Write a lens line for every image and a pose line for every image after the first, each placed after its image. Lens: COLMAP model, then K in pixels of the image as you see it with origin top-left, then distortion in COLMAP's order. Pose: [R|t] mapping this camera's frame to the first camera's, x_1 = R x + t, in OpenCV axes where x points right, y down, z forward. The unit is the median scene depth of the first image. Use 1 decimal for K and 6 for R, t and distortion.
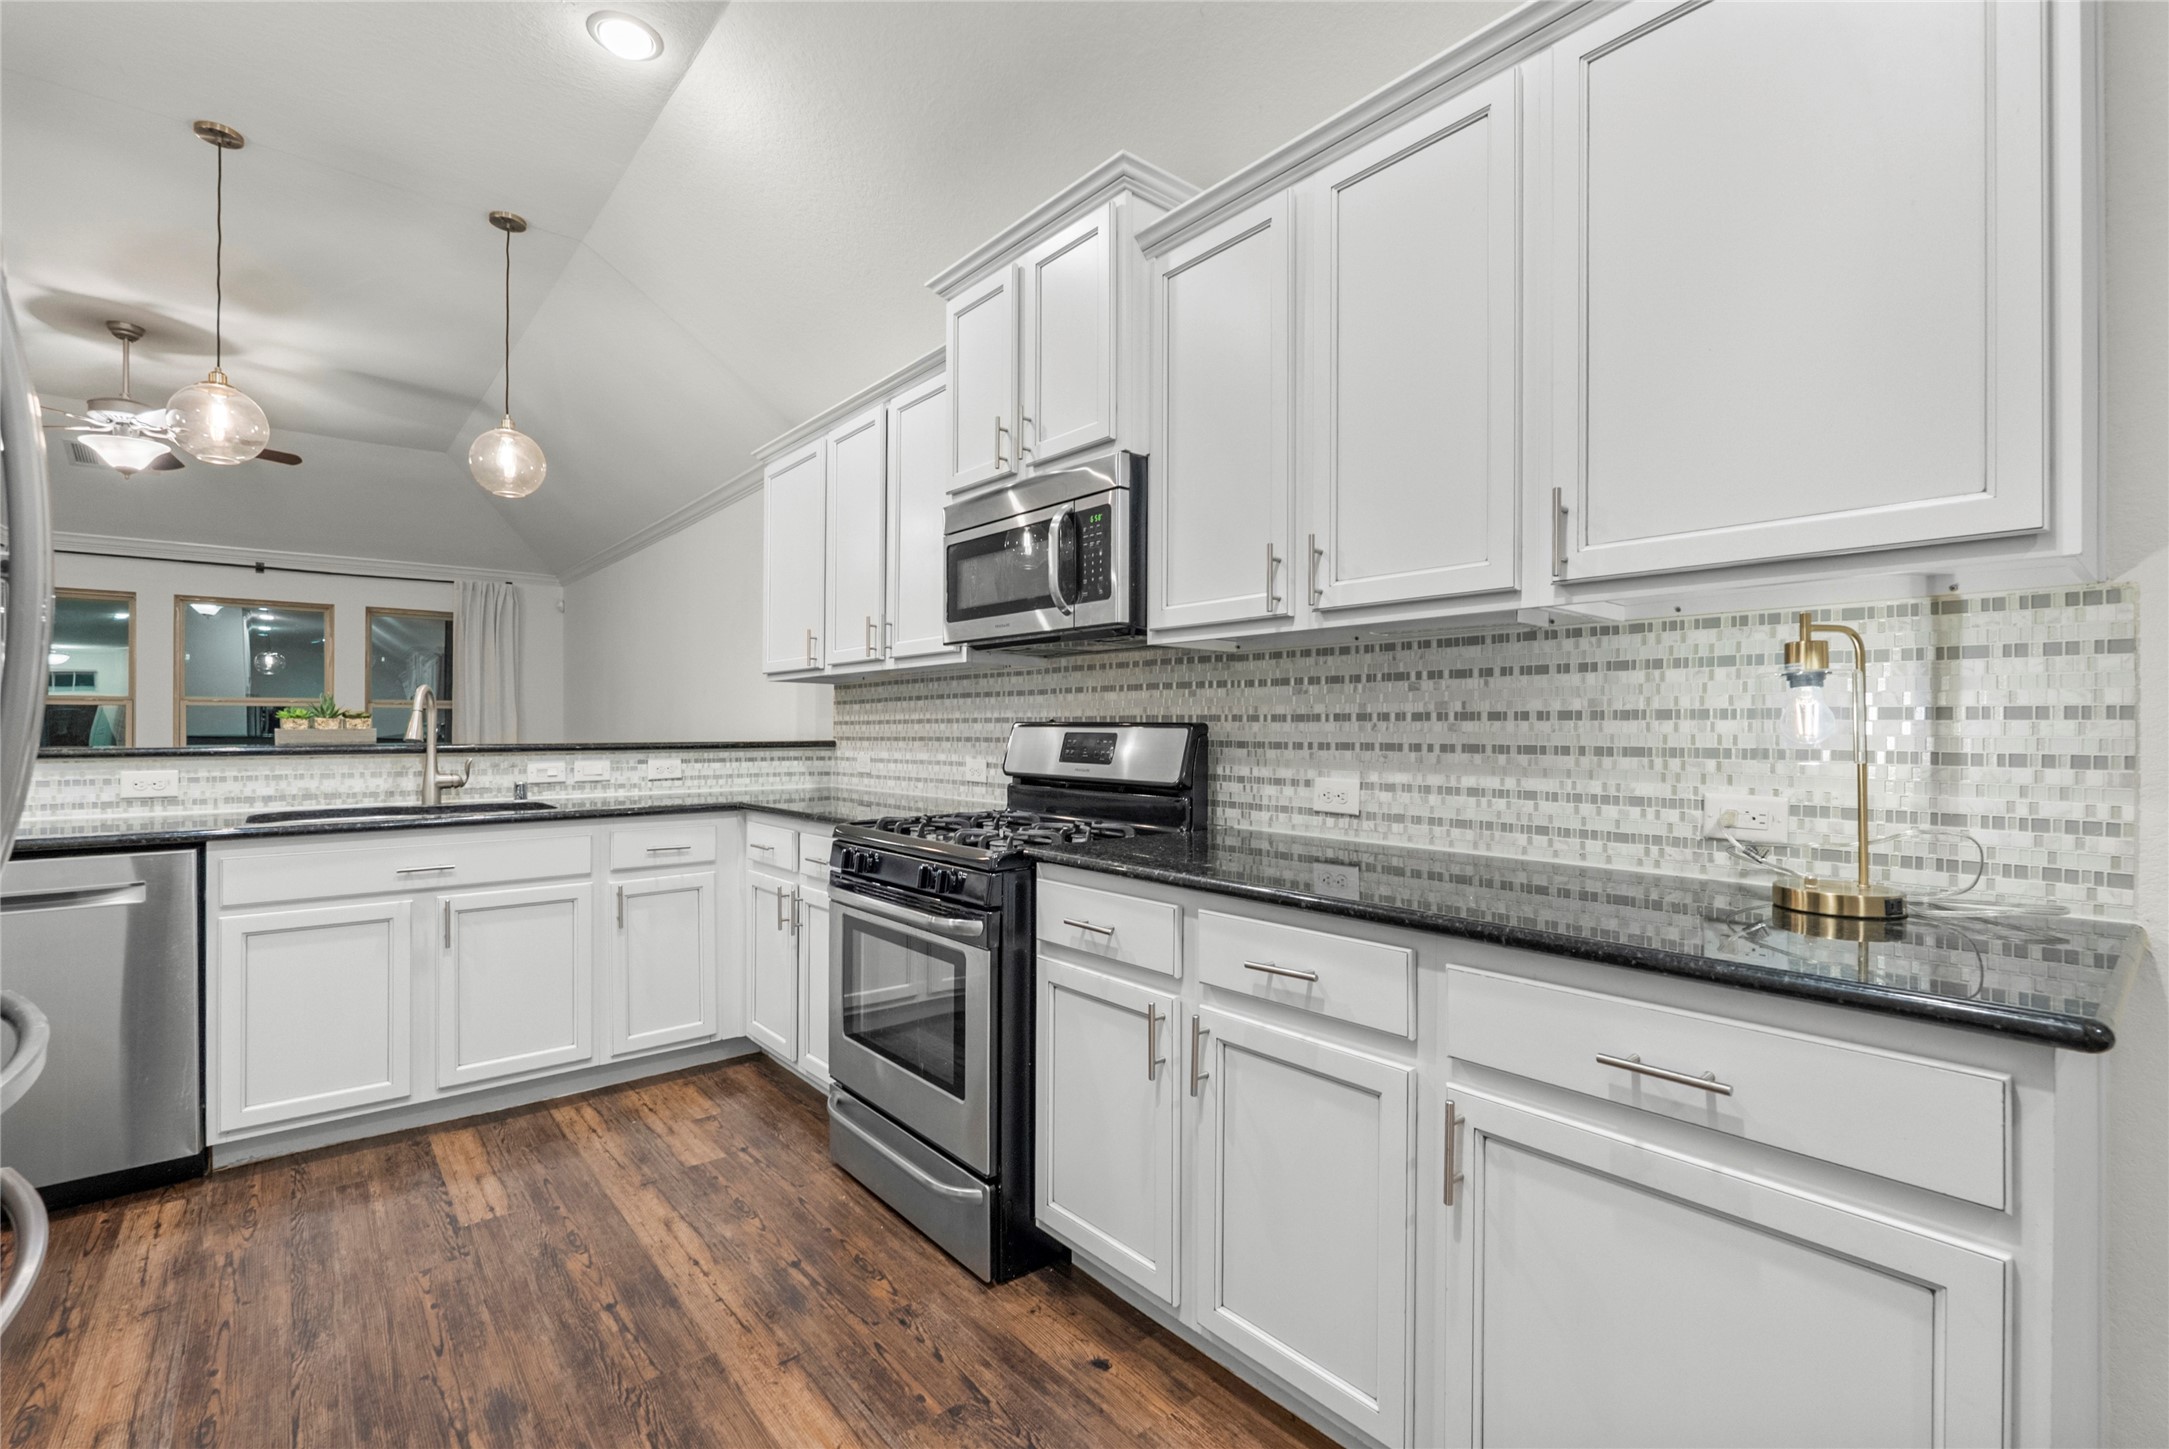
lens RADIAL K [[959.0, 0, 1088.4], [0, 959.0, 725.8], [0, 0, 1]] dist [-0.005914, 0.000683]
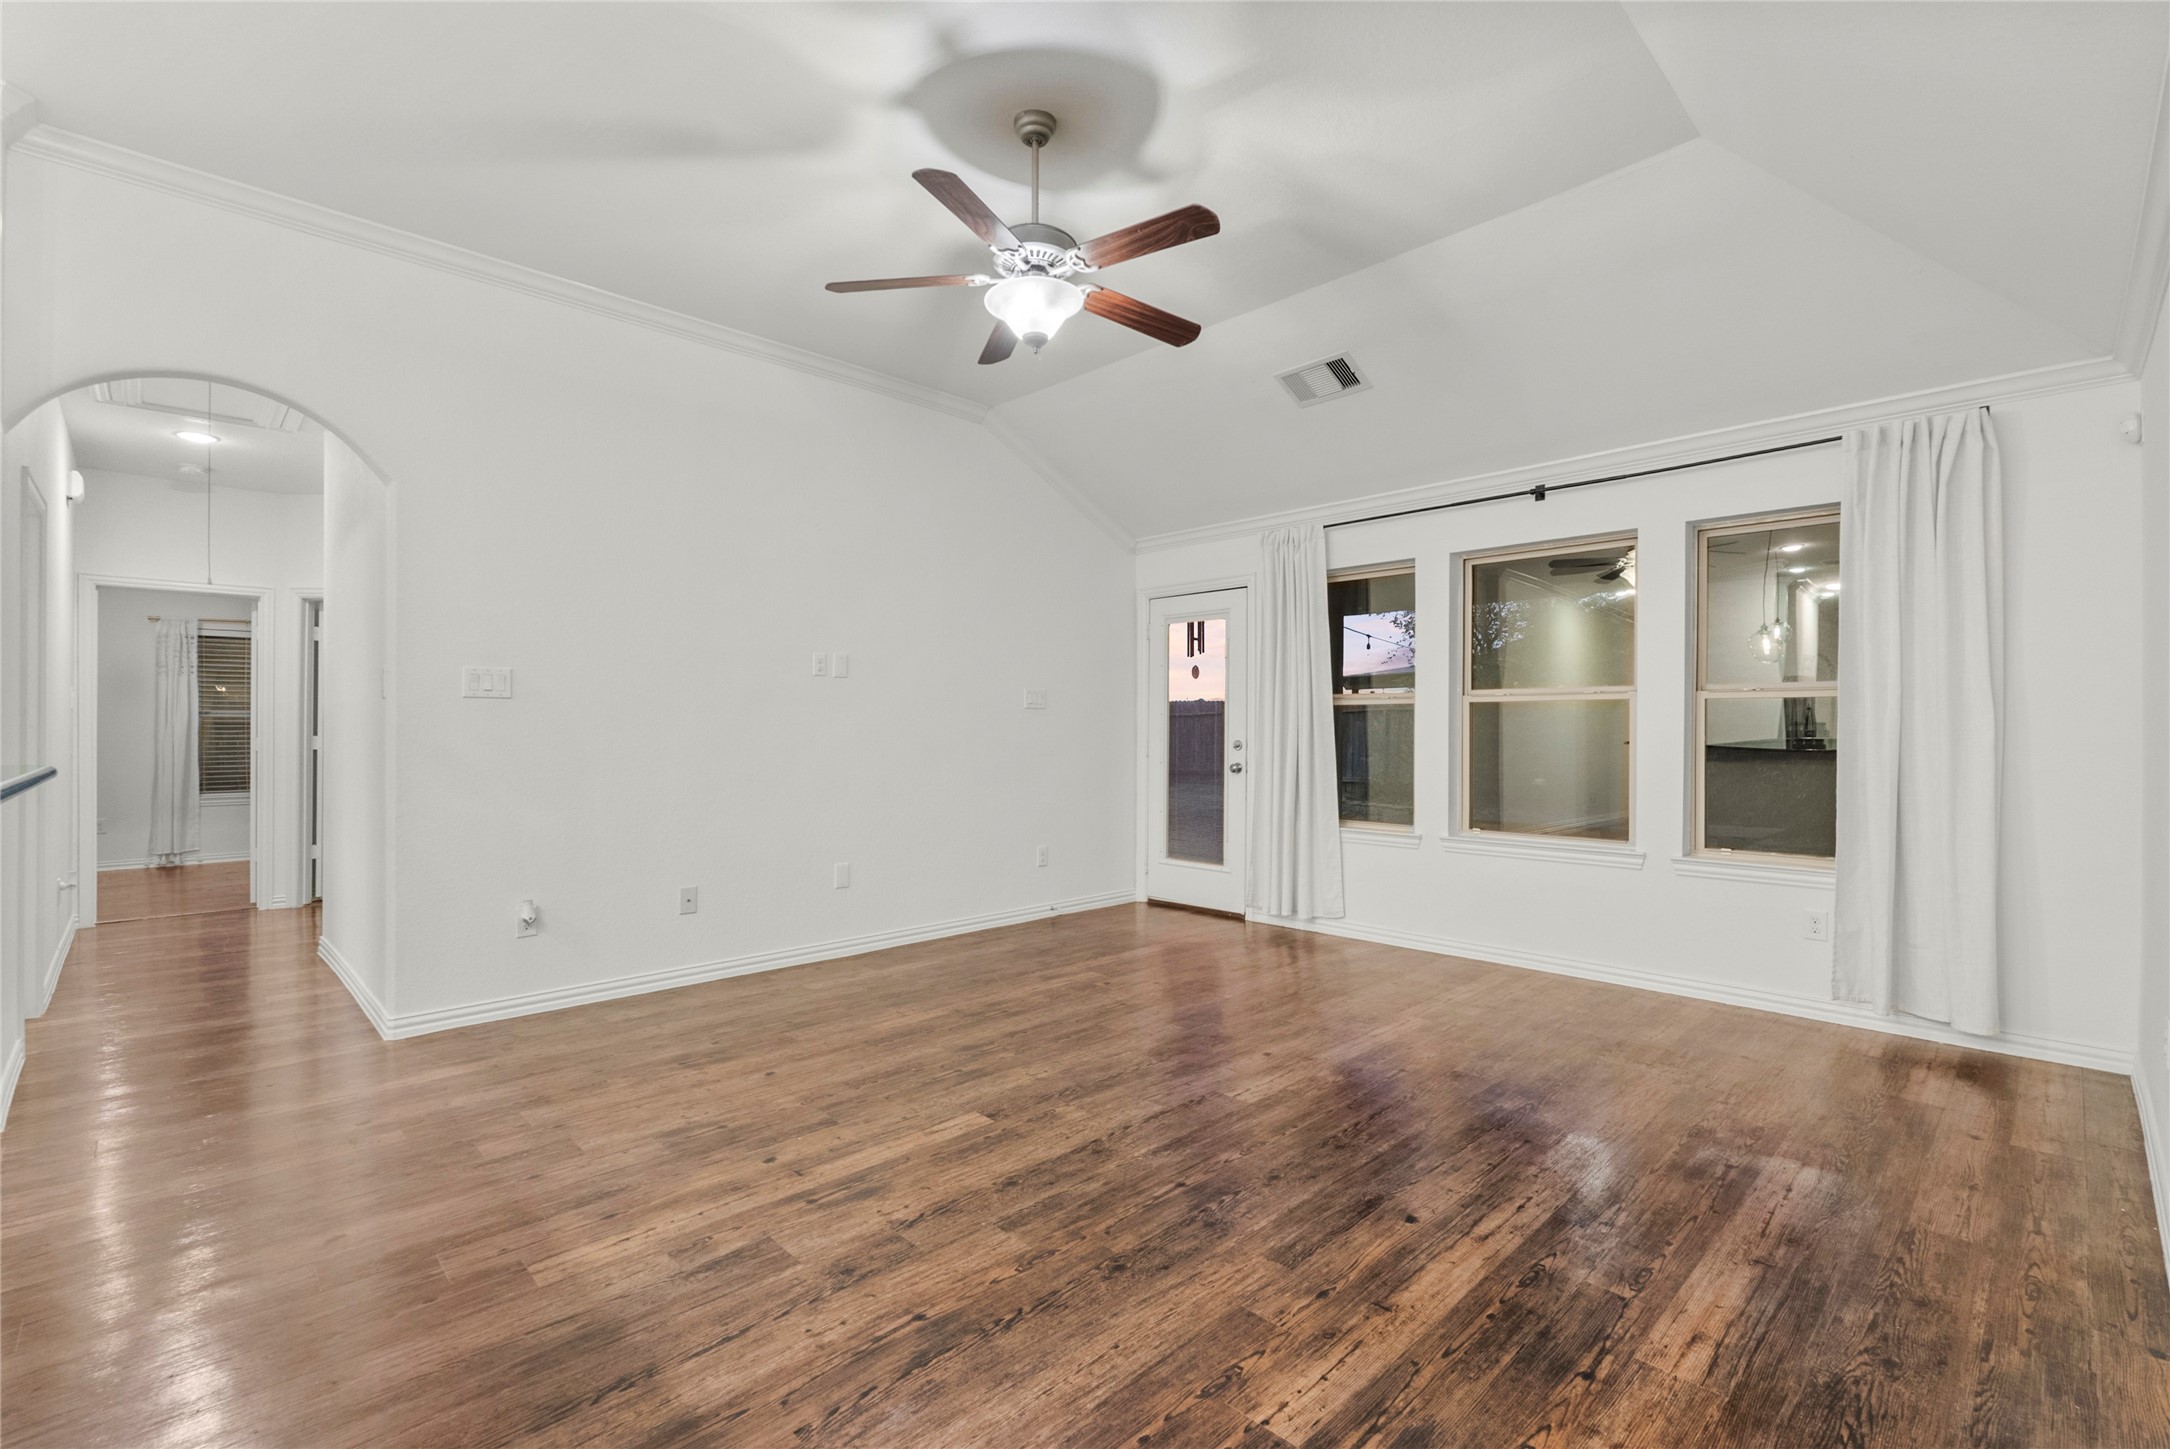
lens RADIAL K [[959.5, 0, 1088.9], [0, 959.5, 725.8], [0, 0, 1]] dist [-0.005914, 0.000683]
pose [[0.076423, -0.002322, -0.997073, -0.635613], [-0.000486, 0.999997, -0.002366, -0.004661], [0.997075, 0.000665, 0.076421, 1.793796]]
